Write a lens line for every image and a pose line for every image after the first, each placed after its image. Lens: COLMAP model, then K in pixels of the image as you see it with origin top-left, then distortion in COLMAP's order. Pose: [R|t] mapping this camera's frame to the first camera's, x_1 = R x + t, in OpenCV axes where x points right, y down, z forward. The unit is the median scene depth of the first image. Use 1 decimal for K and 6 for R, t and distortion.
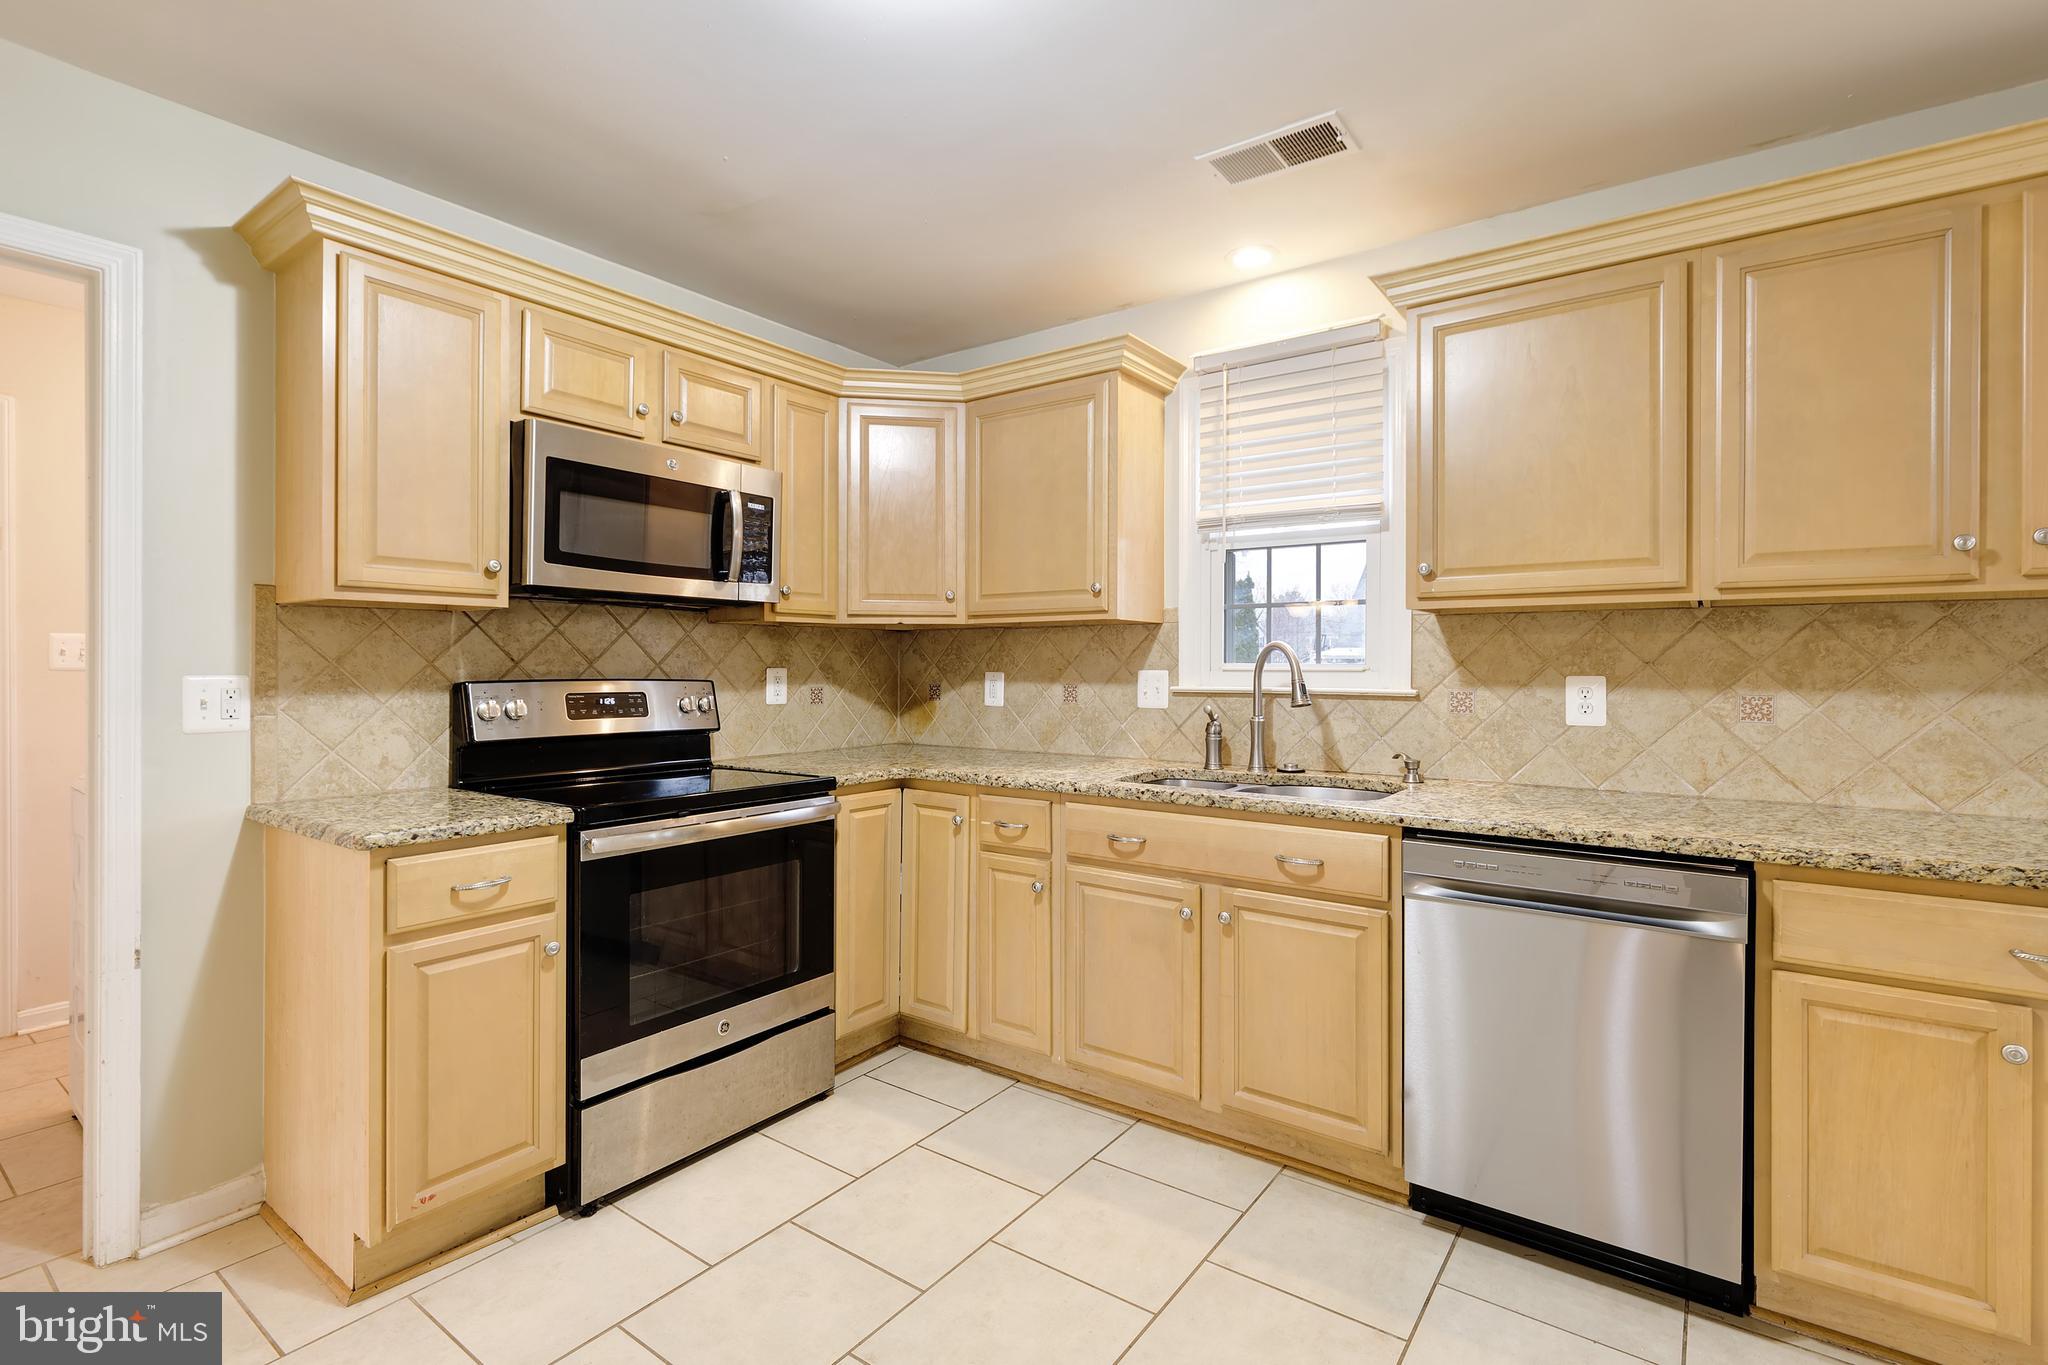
lens RADIAL K [[942.9, 0, 1021.9], [0, 942.9, 663.8], [0, 0, 1]] dist [0.011341, -0.000212]
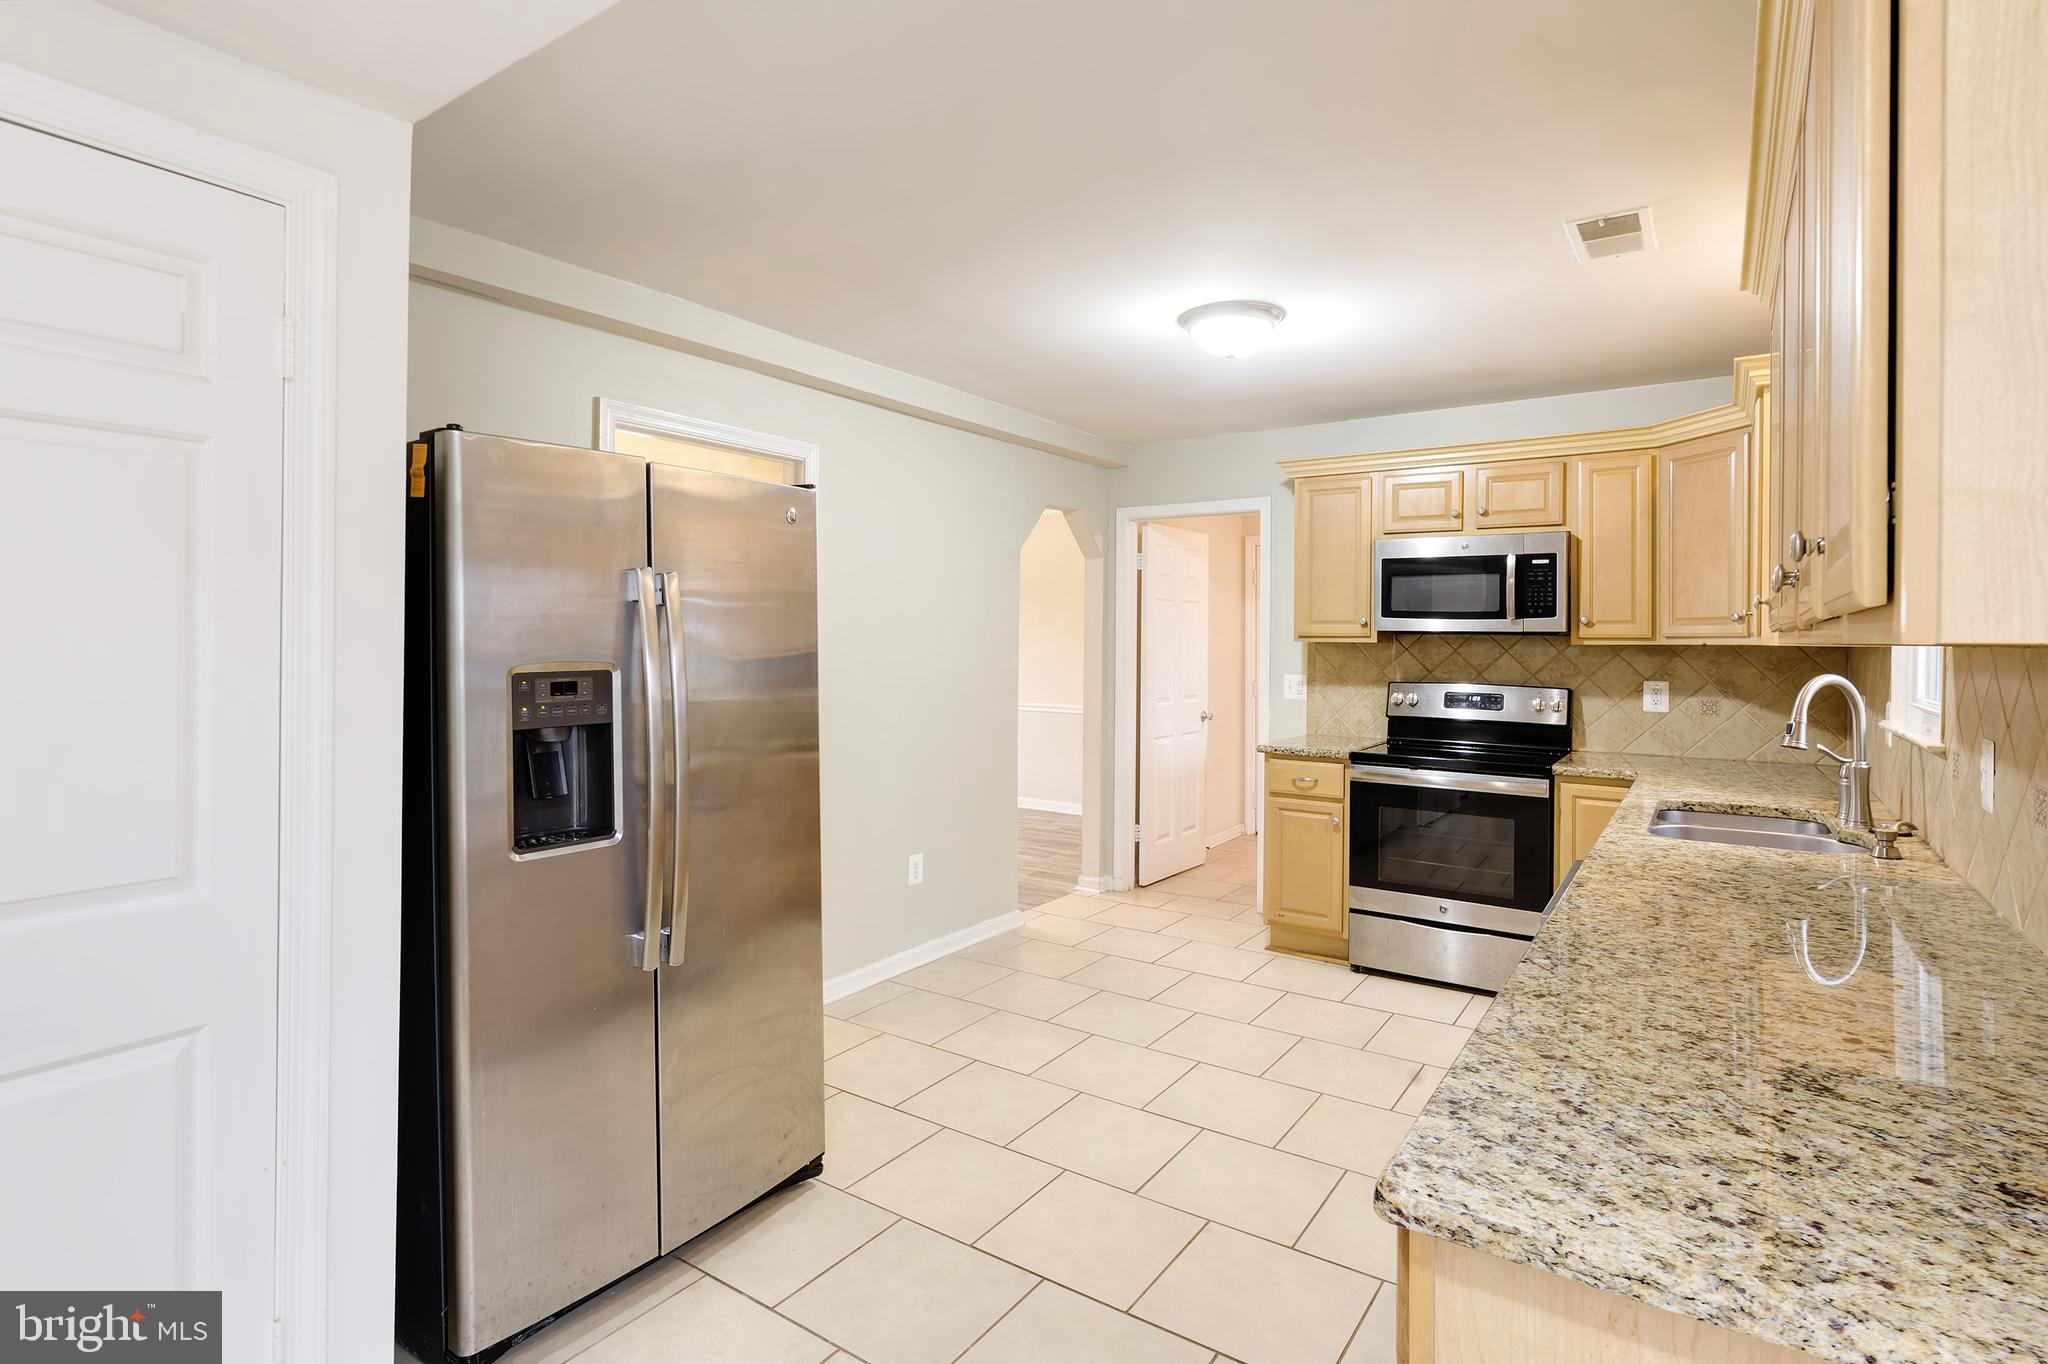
lens RADIAL K [[1021.0, 0, 1023.7], [0, 1021.0, 633.1], [0, 0, 1]] dist [-0.000241, -0.000088]
pose [[0.032223, -0.002309, -0.999478, 1.232646], [-0.002533, 0.999994, -0.002392, -0.062785], [0.999478, 0.002609, 0.032217, 0.222950]]
